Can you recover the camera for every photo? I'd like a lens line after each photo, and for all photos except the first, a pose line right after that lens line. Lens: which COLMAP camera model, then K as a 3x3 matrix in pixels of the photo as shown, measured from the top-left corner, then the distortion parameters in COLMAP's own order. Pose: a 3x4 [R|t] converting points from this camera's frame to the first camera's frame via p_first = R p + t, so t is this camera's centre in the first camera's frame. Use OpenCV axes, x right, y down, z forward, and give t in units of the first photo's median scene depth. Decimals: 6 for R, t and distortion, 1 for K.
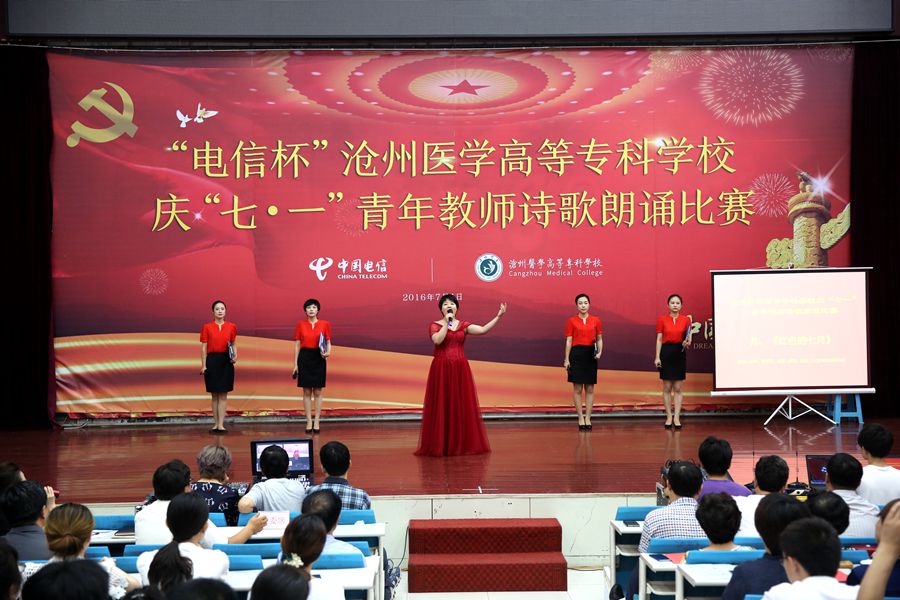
lens RADIAL K [[1109.8, 0, 452.1], [0, 1109.8, 297.5], [0, 0, 1]] dist [0.057497, 0.029216]
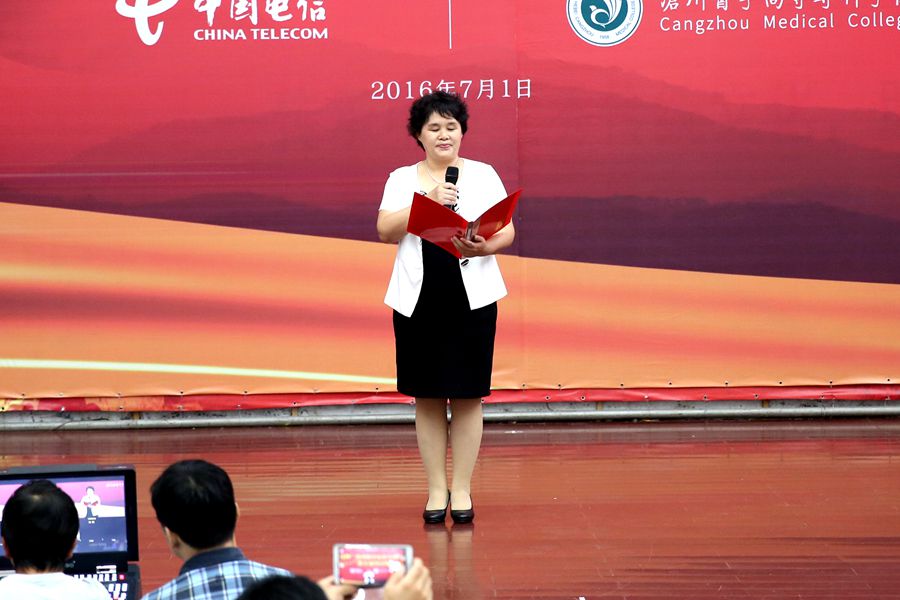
lens RADIAL K [[2556.5, 0, 447.0], [0, 2556.5, 231.3], [0, 0, 1]] dist [0.135566, 0.709857]
pose [[0.999826, -0.003340, -0.018338, -0.003692], [0.003928, 0.999476, 0.032129, 0.019384], [0.018221, -0.032195, 0.999315, 0.150710]]
